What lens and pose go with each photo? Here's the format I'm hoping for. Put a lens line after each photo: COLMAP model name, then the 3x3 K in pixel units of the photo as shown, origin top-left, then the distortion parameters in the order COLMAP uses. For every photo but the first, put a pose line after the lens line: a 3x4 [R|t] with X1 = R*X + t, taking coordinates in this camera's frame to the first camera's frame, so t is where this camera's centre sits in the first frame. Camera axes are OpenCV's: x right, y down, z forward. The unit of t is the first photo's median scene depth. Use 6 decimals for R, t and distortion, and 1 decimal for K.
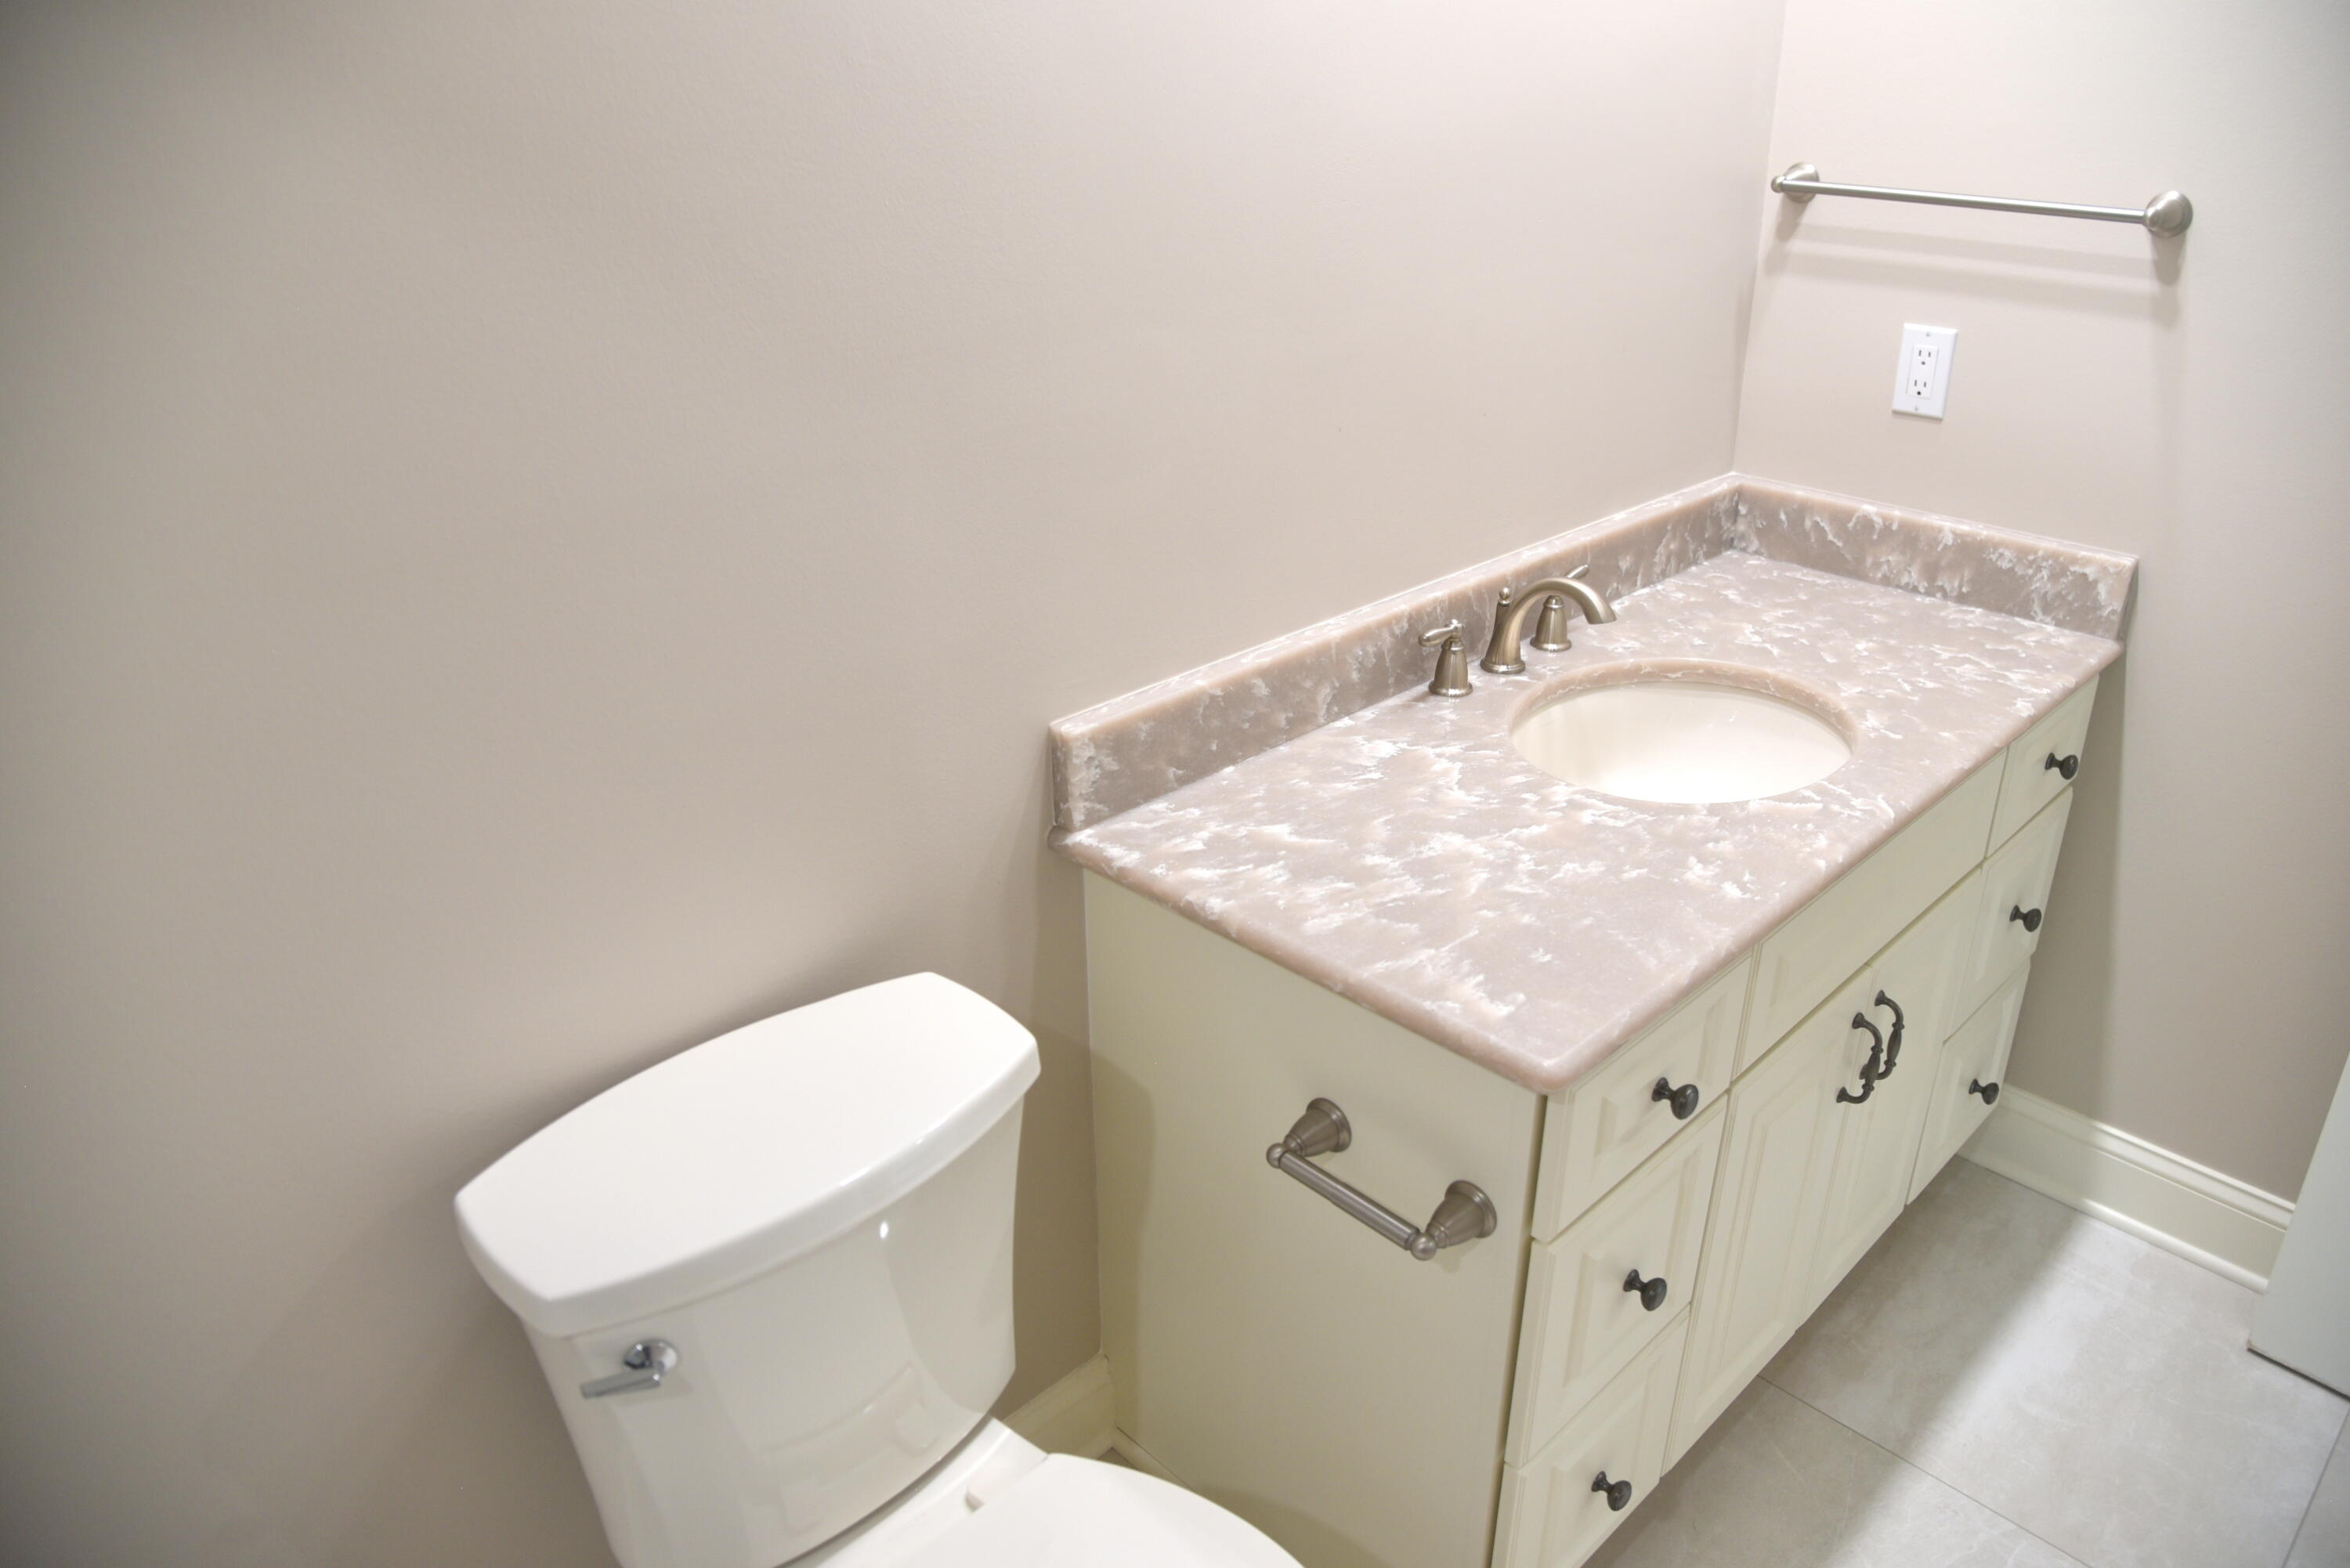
lens RADIAL K [[1617.0, 0, 1199.7], [0, 1617.0, 770.1], [0, 0, 1]] dist [-0.119692, 0.068213]
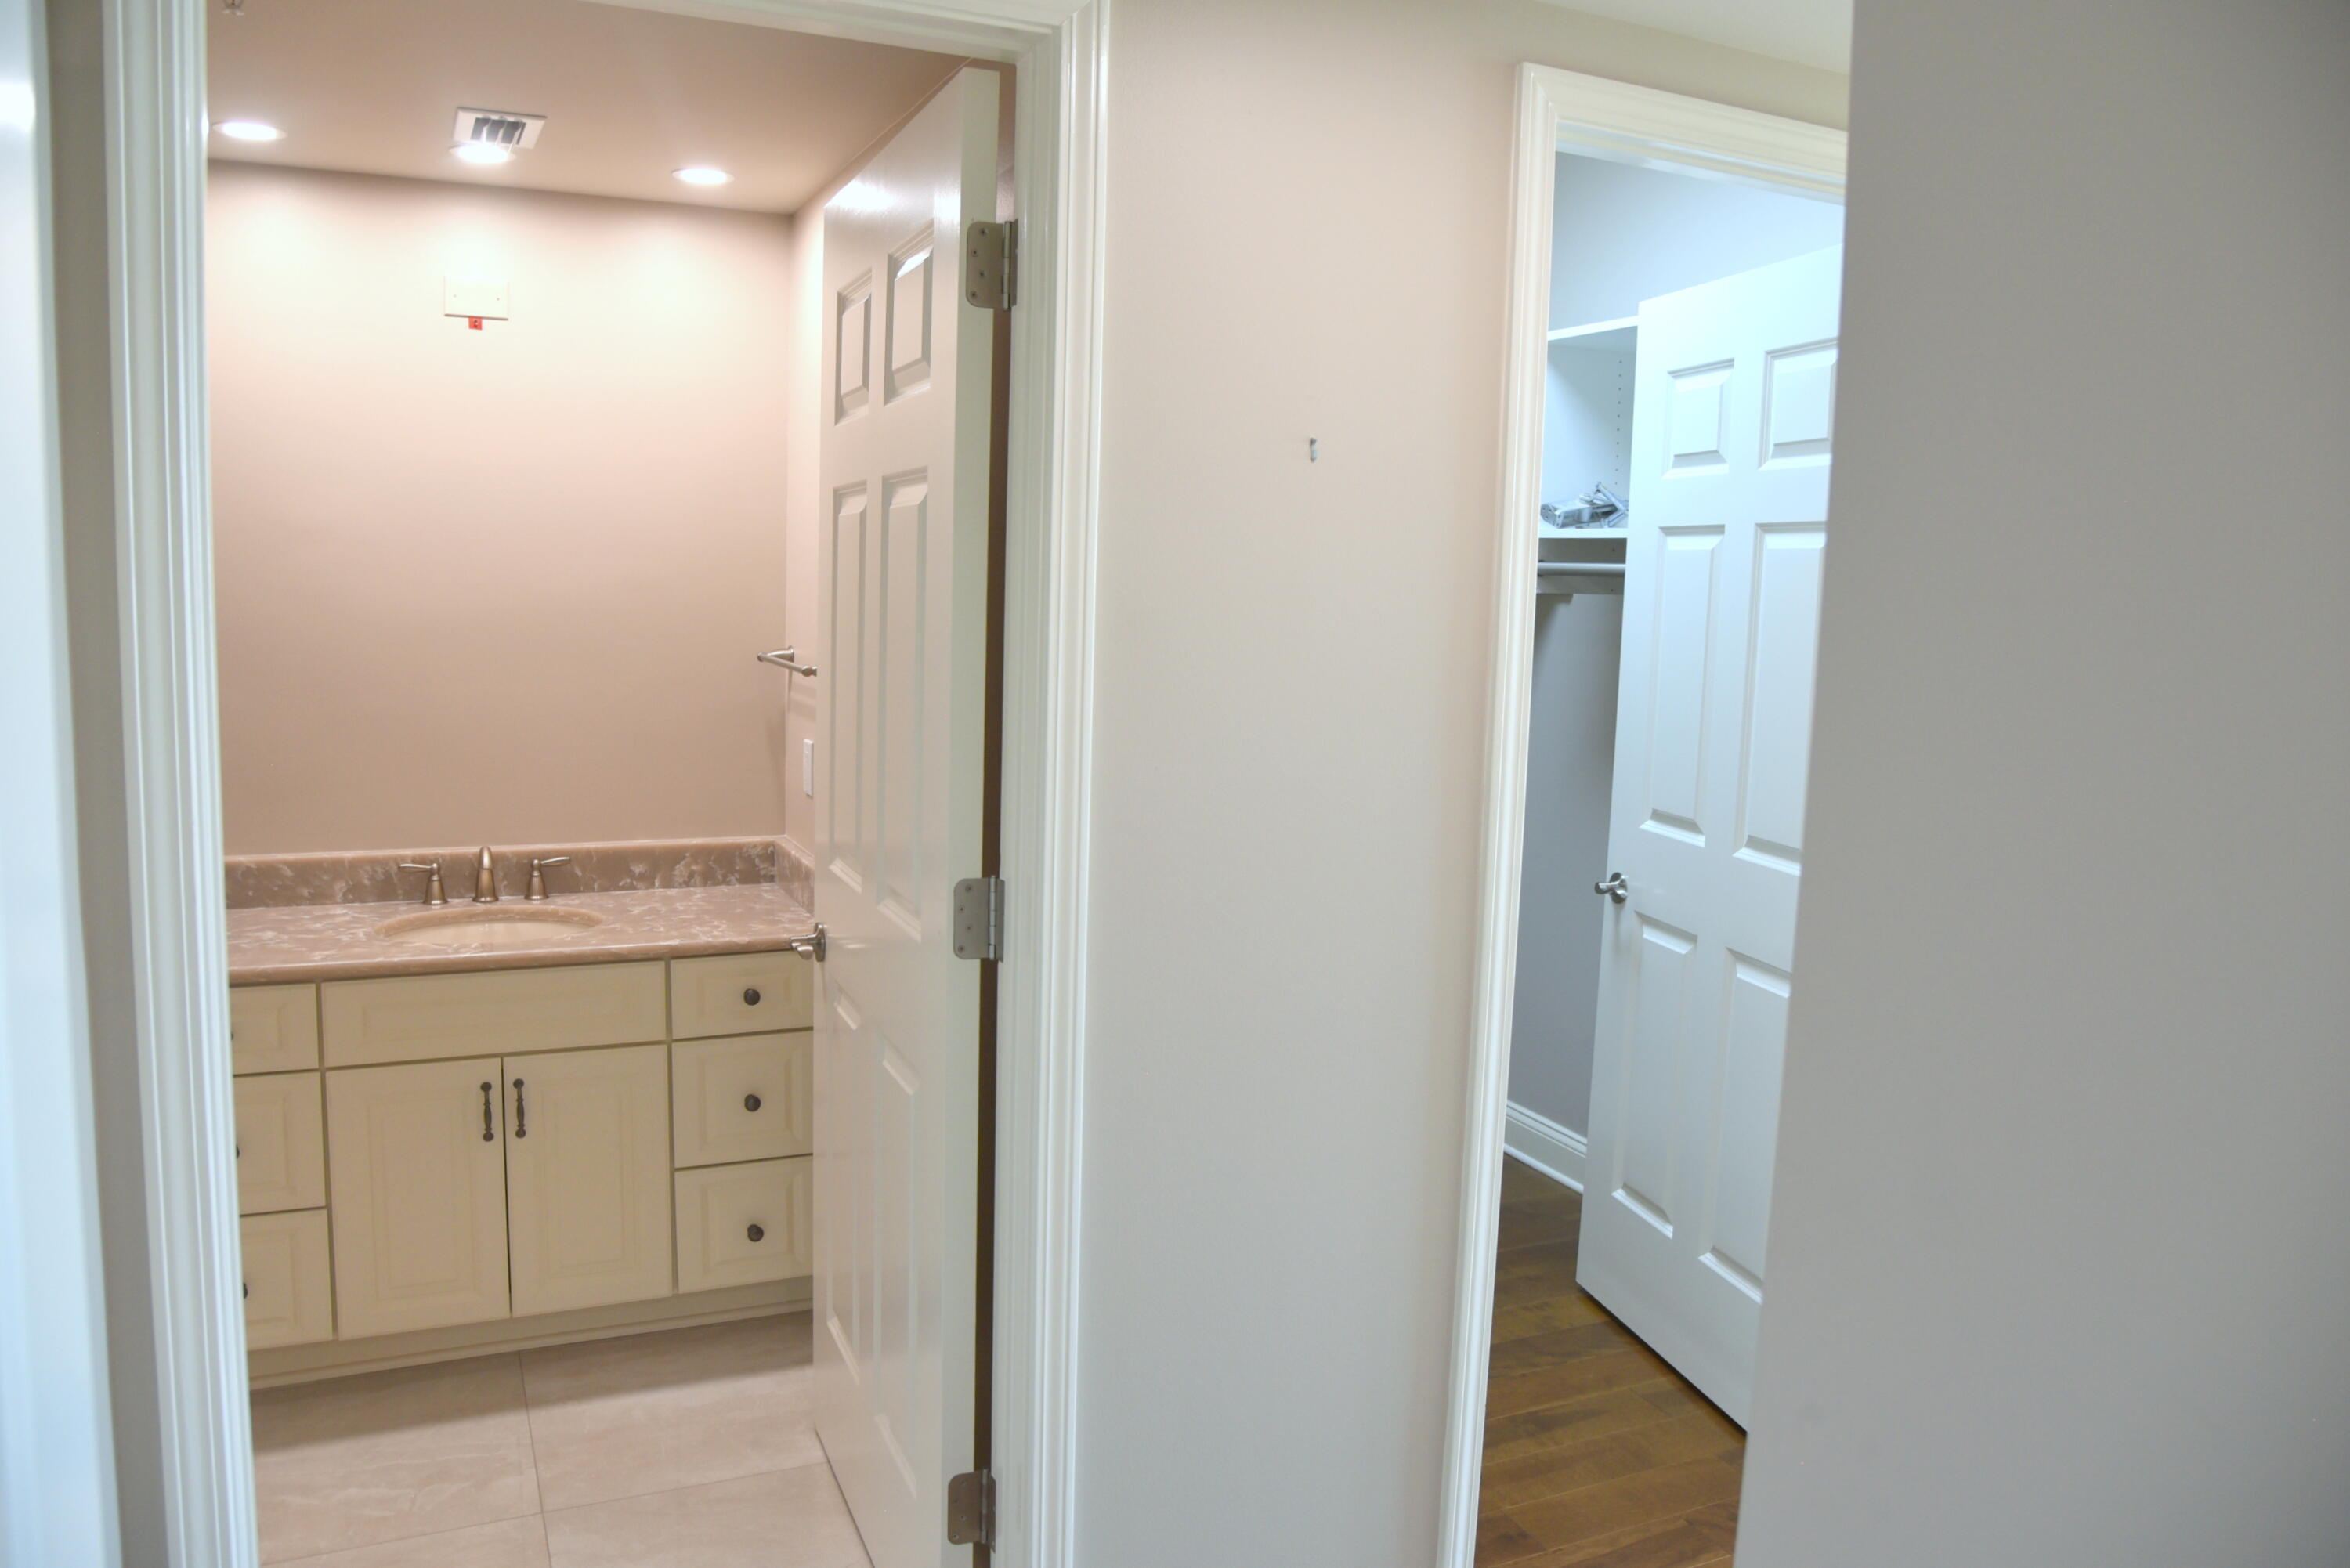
lens RADIAL K [[1672.4, 0, 1180.3], [0, 1672.4, 768.1], [0, 0, 1]] dist [-0.120420, 0.093692]
pose [[0.940600, 0.073365, -0.331496, 1.649208], [-0.175007, 0.941436, -0.288219, 0.204666], [0.290937, 0.329113, 0.898354, -0.500392]]
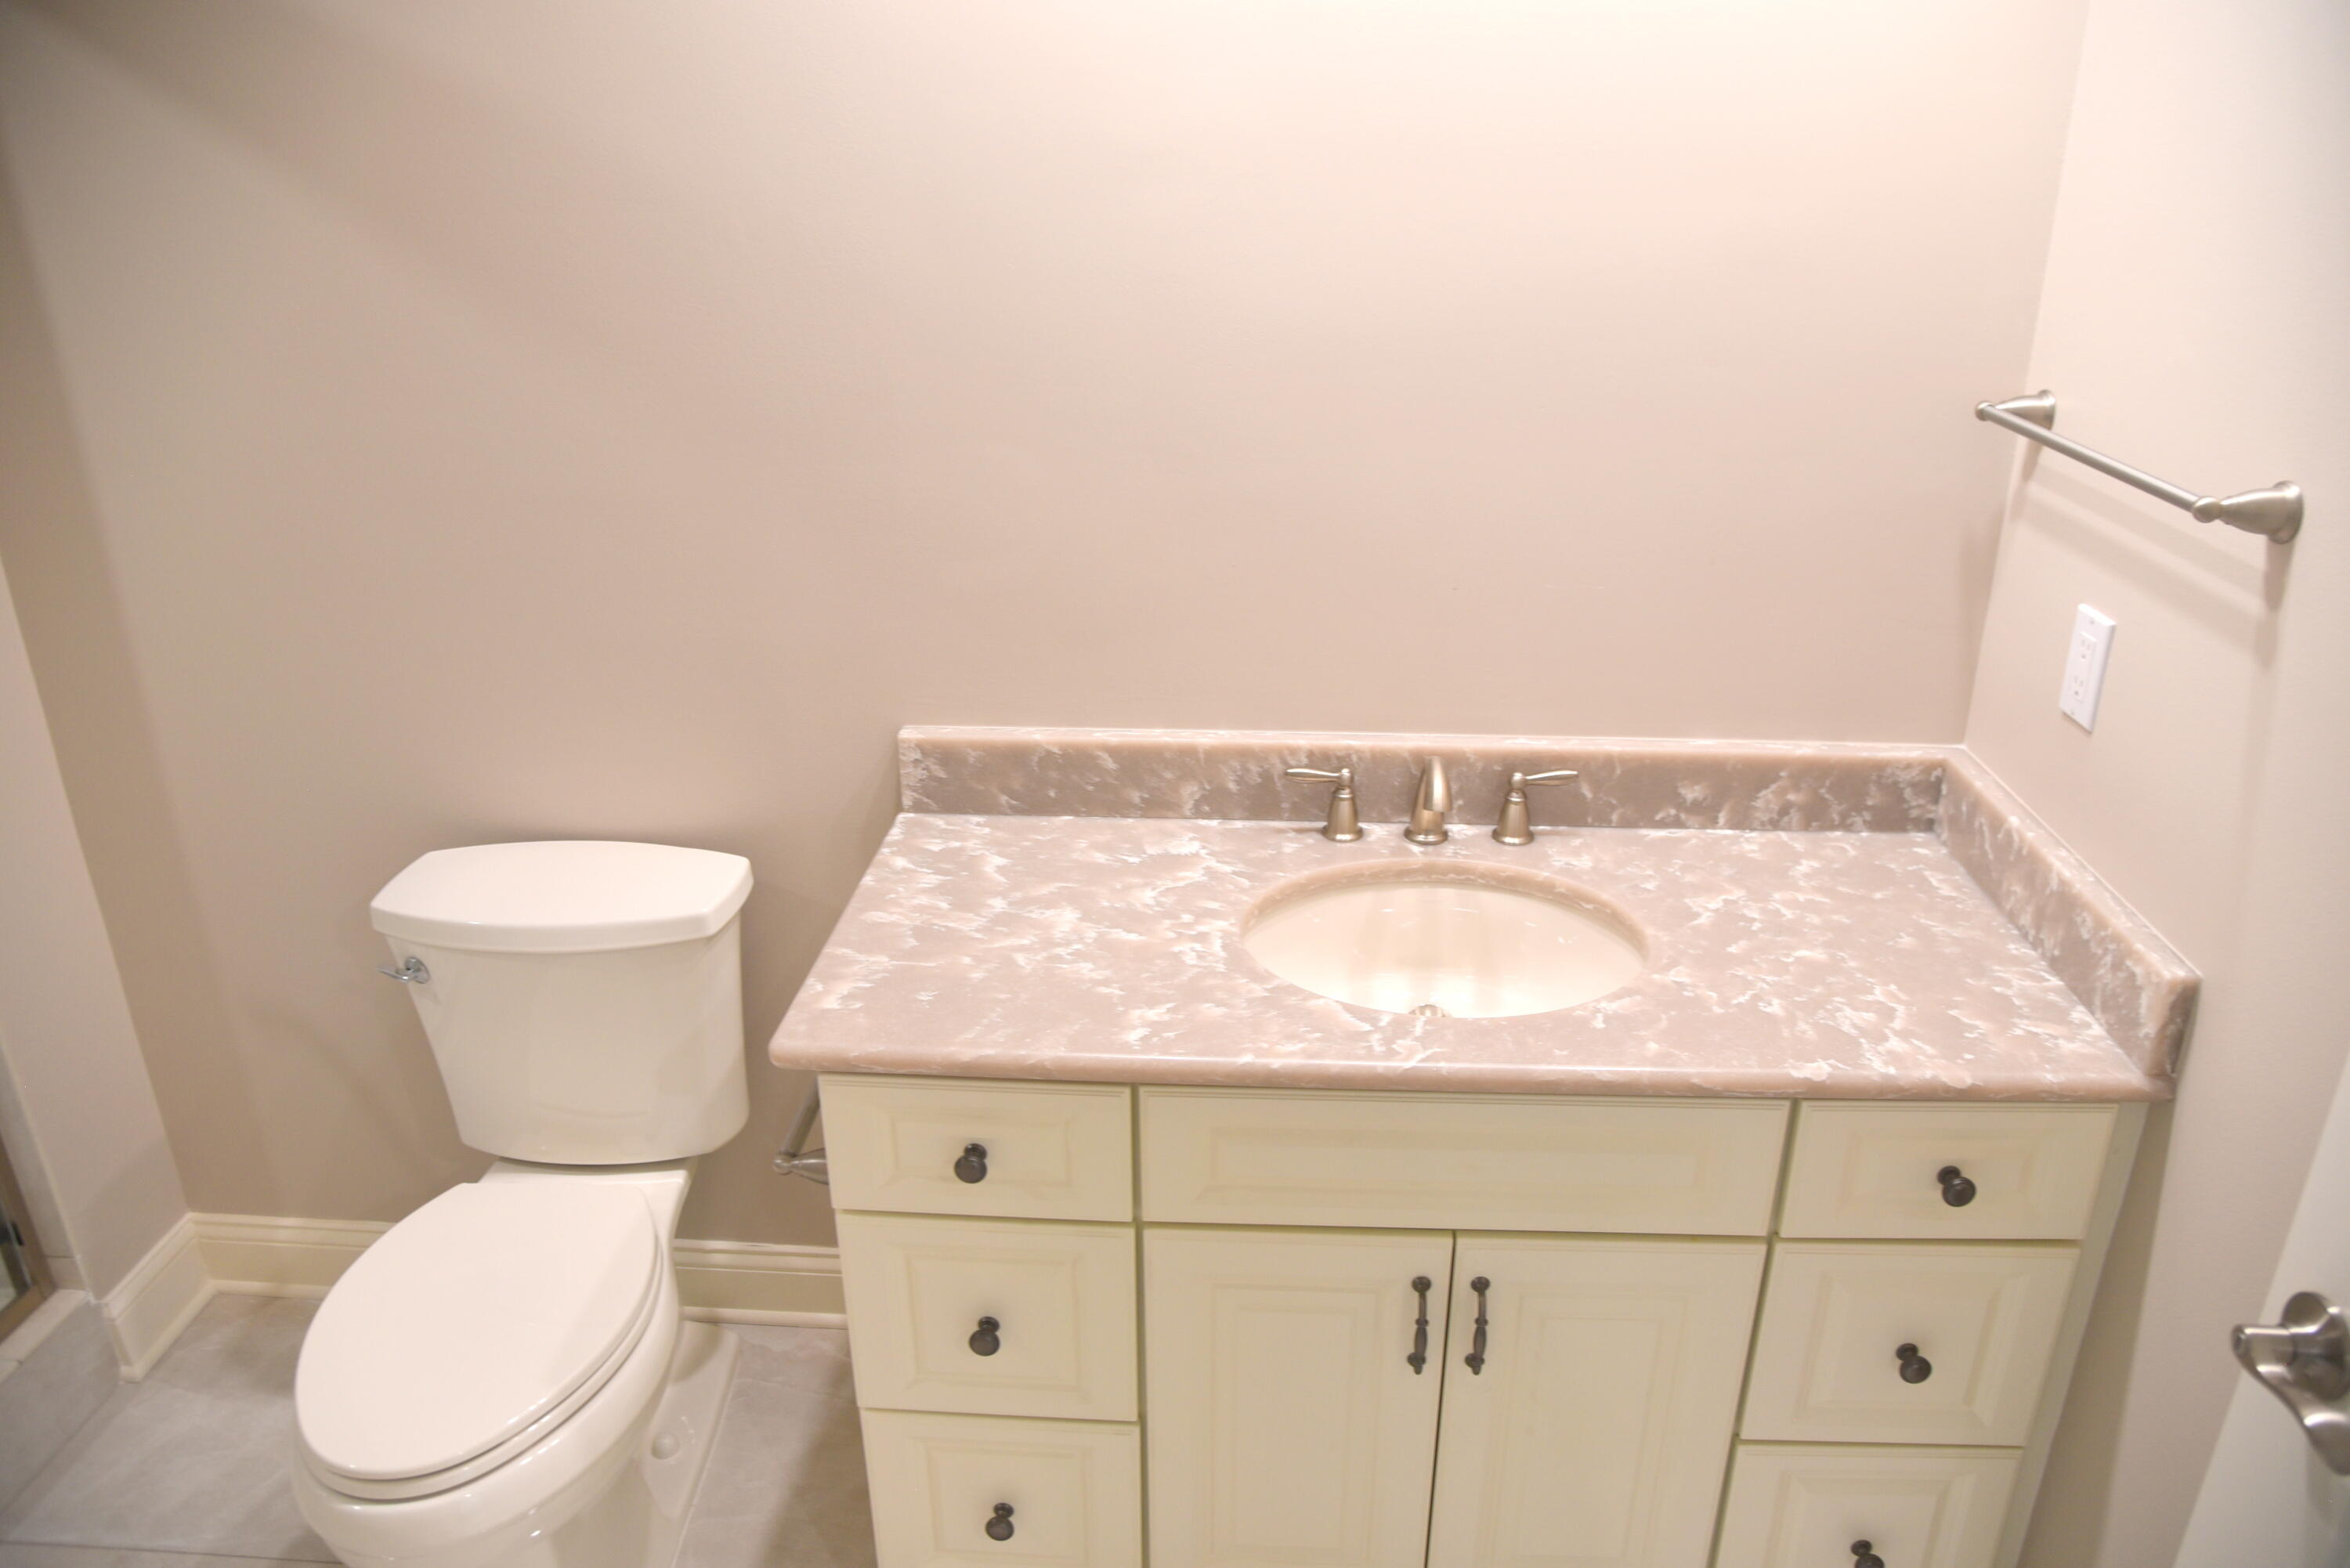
lens RADIAL K [[1617.0, 0, 1199.7], [0, 1617.0, 770.1], [0, 0, 1]] dist [-0.119692, 0.068213]
pose [[0.670283, 0.285958, -0.684799, 0.848399], [-0.316432, 0.944816, 0.084811, -0.157972], [0.671261, 0.159845, 0.723780, 0.183501]]
